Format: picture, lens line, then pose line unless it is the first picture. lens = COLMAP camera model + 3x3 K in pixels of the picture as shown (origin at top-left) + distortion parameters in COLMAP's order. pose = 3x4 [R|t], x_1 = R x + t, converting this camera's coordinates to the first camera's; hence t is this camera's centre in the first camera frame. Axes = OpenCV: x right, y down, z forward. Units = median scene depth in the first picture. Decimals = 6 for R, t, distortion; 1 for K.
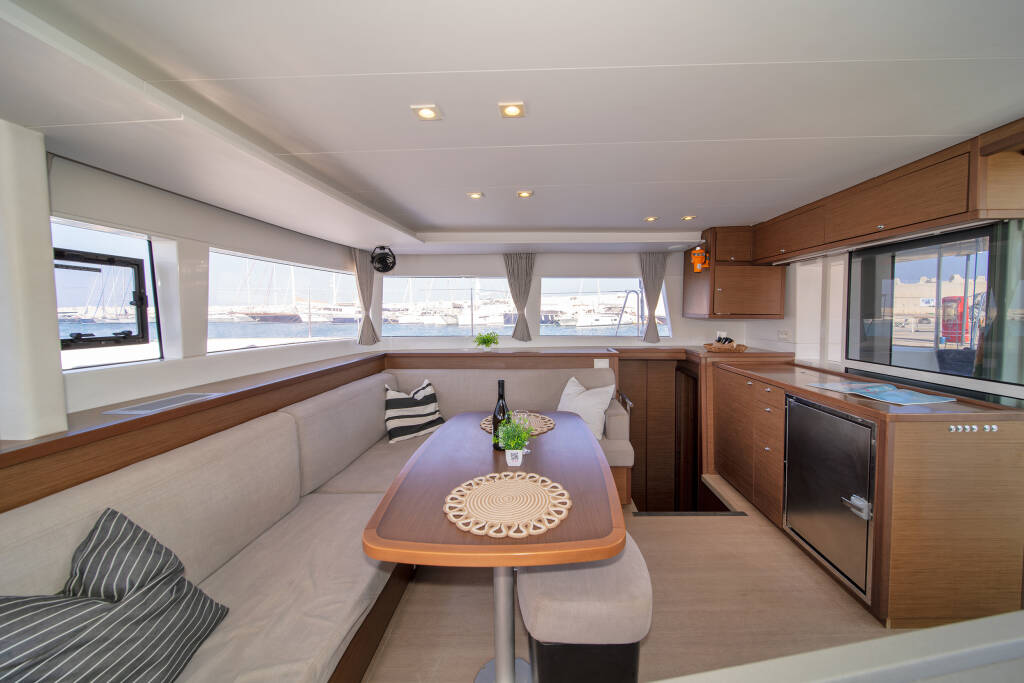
lens RADIAL K [[365.4, 0, 508.7], [0, 365.4, 340.8], [0, 0, 1]] dist [-0.001168, -0.000137]
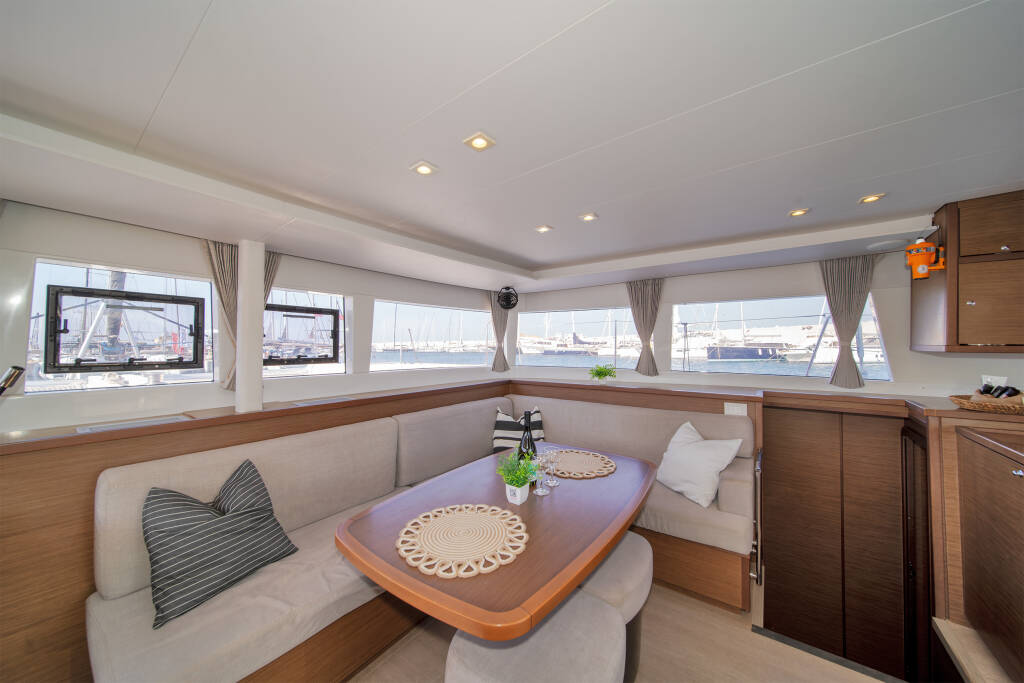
lens RADIAL K [[337.7, 0, 488.8], [0, 337.7, 349.9], [0, 0, 1]] dist [0.000173, -0.000123]
pose [[0.824412, 0.008644, -0.565924, 0.234991], [-0.045282, 0.997686, -0.050726, -0.003195], [0.564176, 0.067446, 0.822895, 0.114471]]
